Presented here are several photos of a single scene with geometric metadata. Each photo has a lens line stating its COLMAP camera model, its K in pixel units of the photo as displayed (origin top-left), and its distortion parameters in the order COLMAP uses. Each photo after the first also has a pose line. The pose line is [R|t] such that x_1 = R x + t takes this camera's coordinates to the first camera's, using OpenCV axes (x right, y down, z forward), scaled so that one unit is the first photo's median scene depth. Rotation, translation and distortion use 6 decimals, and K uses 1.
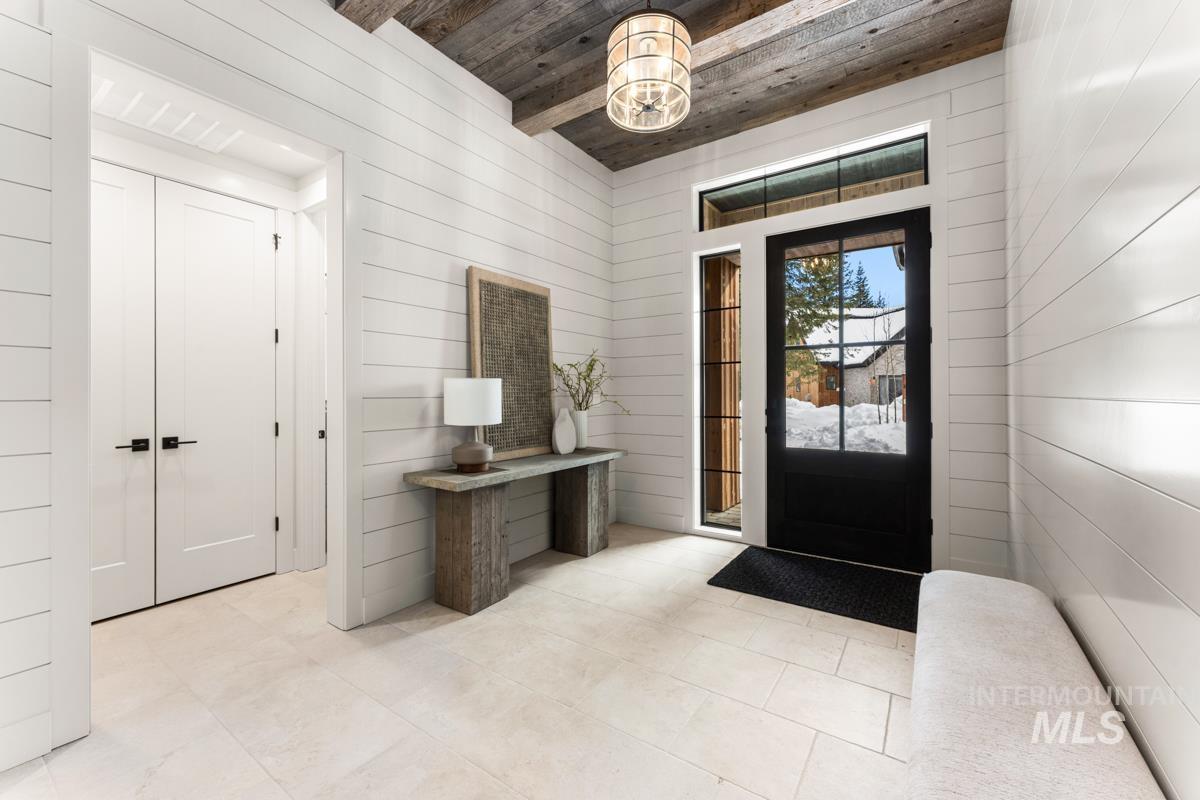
lens RADIAL K [[478.1, 0, 604.1], [0, 478.1, 395.9], [0, 0, 1]] dist [-0.000576, -0.000485]
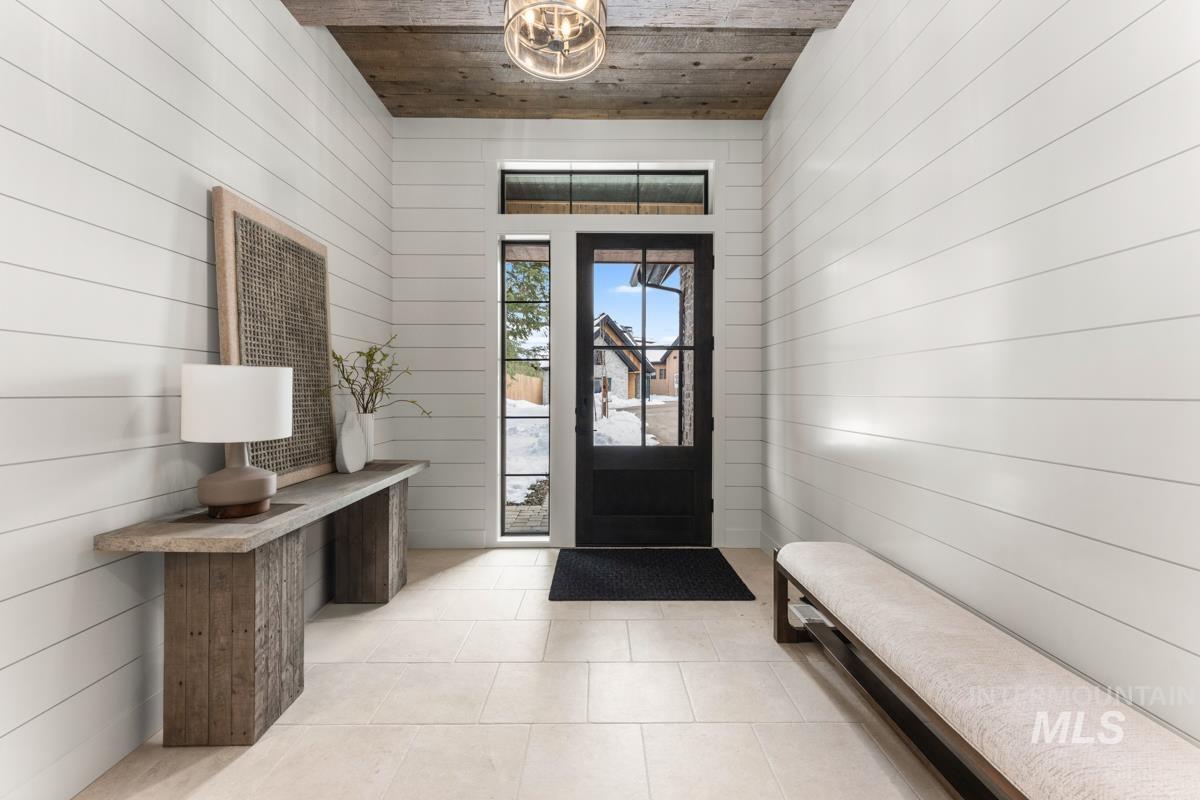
lens RADIAL K [[478.1, 0, 599.8], [0, 478.1, 397.0], [0, 0, 1]] dist [-0.000576, -0.000485]
pose [[0.820499, -0.001255, 0.571646, -0.210001], [-0.001602, 0.999989, 0.004495, 0.000370], [-0.571646, -0.004605, 0.820488, 0.183240]]
